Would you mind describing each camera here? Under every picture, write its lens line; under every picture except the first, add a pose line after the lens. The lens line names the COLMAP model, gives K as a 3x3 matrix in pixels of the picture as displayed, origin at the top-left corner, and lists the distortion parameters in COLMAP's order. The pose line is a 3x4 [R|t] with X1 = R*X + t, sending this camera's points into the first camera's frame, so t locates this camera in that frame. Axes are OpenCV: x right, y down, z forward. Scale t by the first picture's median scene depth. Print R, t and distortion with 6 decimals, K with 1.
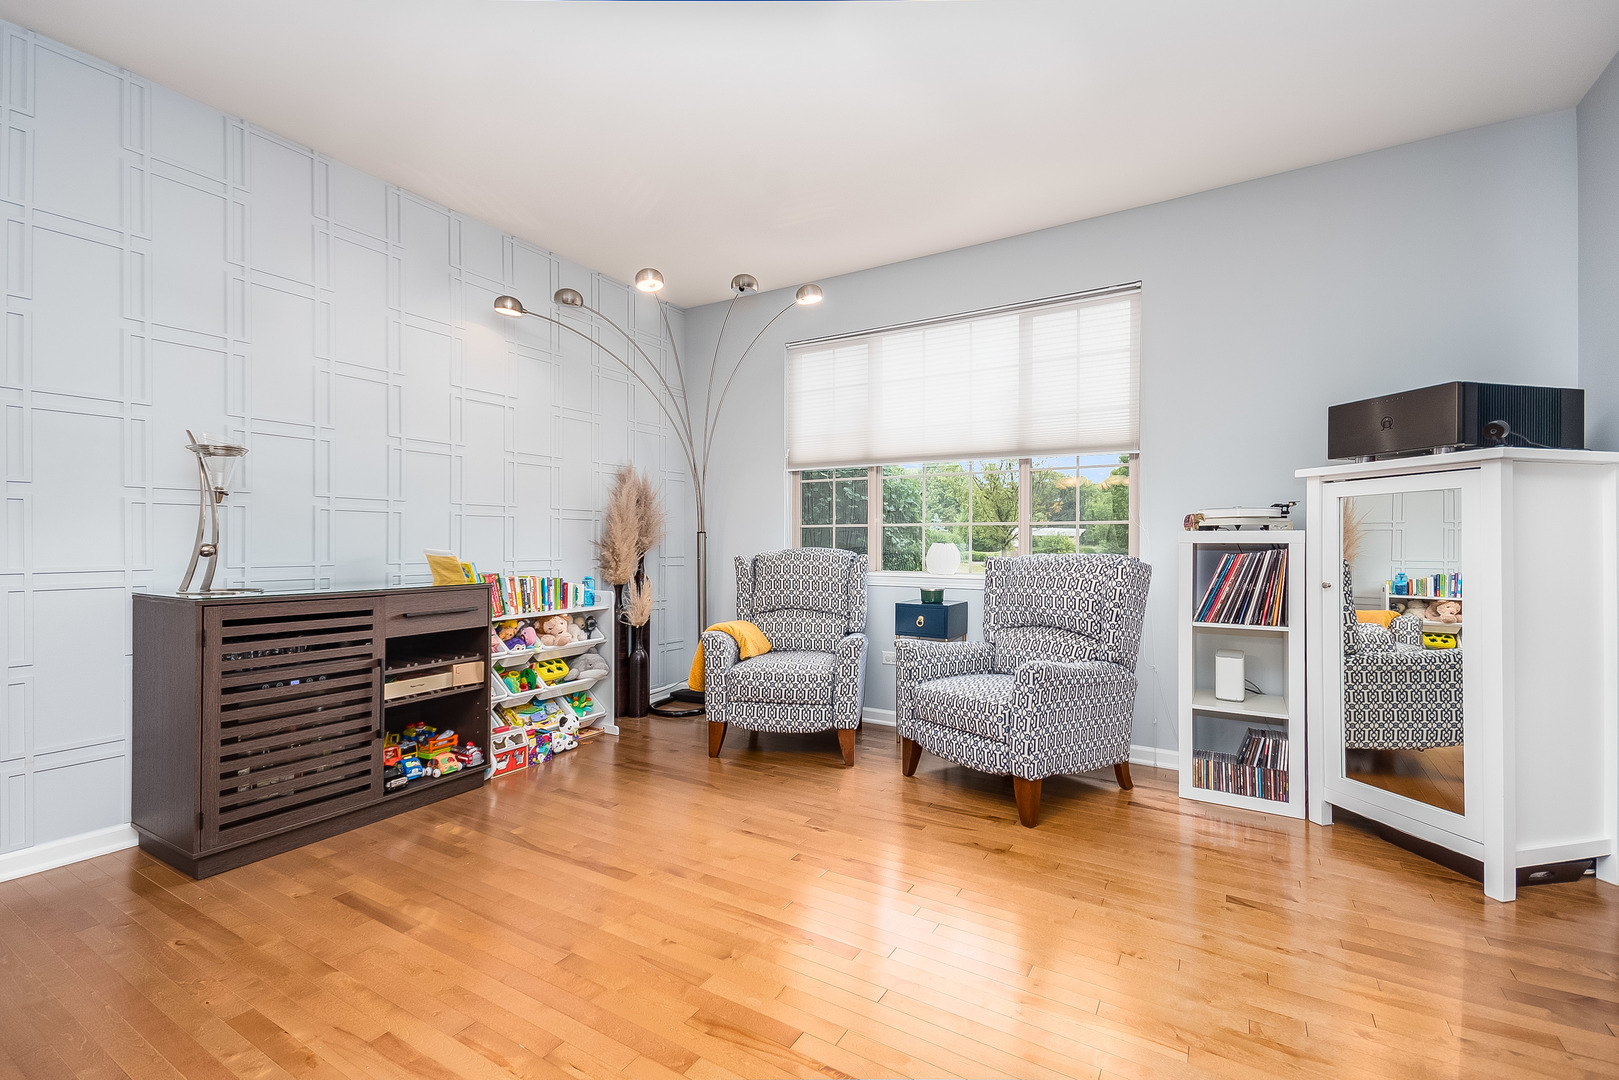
lens RADIAL K [[701.6, 0, 816.2], [0, 701.6, 549.4], [0, 0, 1]] dist [0.003482, 0.000655]
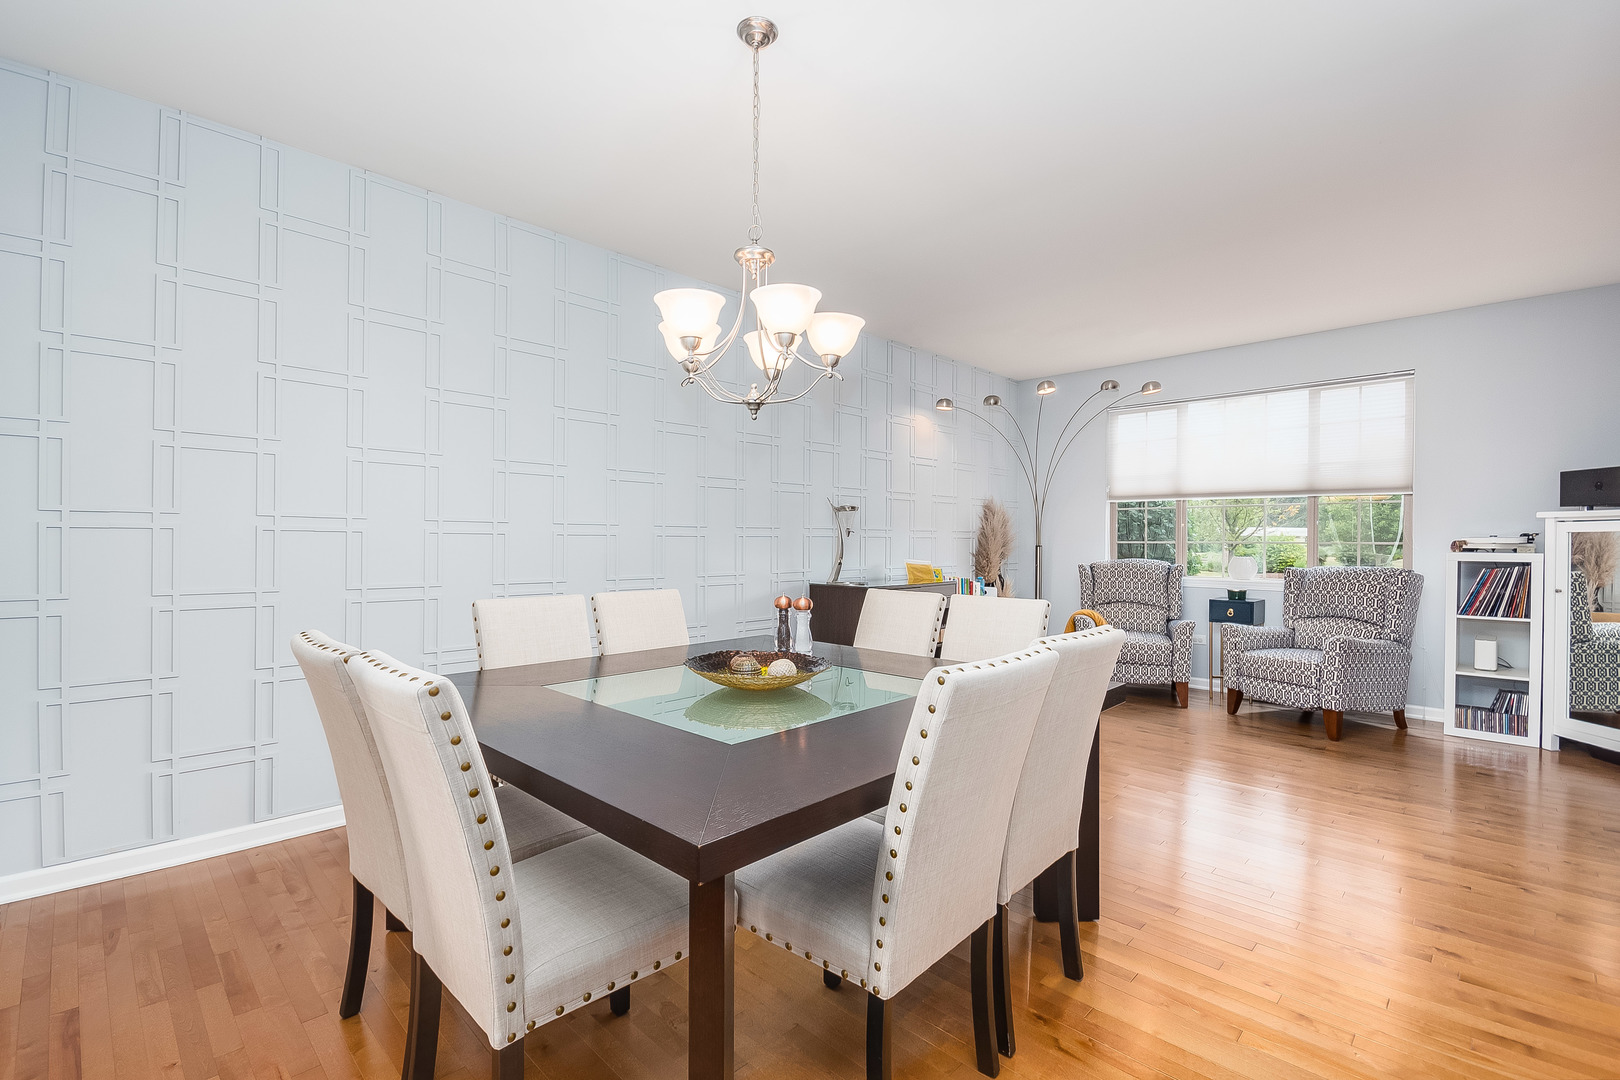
lens RADIAL K [[717.4, 0, 780.8], [0, 717.4, 551.1], [0, 0, 1]] dist [-0.025445, -0.004191]
pose [[0.961932, 0.005297, -0.273238, -0.411406], [-0.004228, 0.999981, 0.004503, -0.029143], [0.273256, -0.003176, 0.961936, -0.761518]]
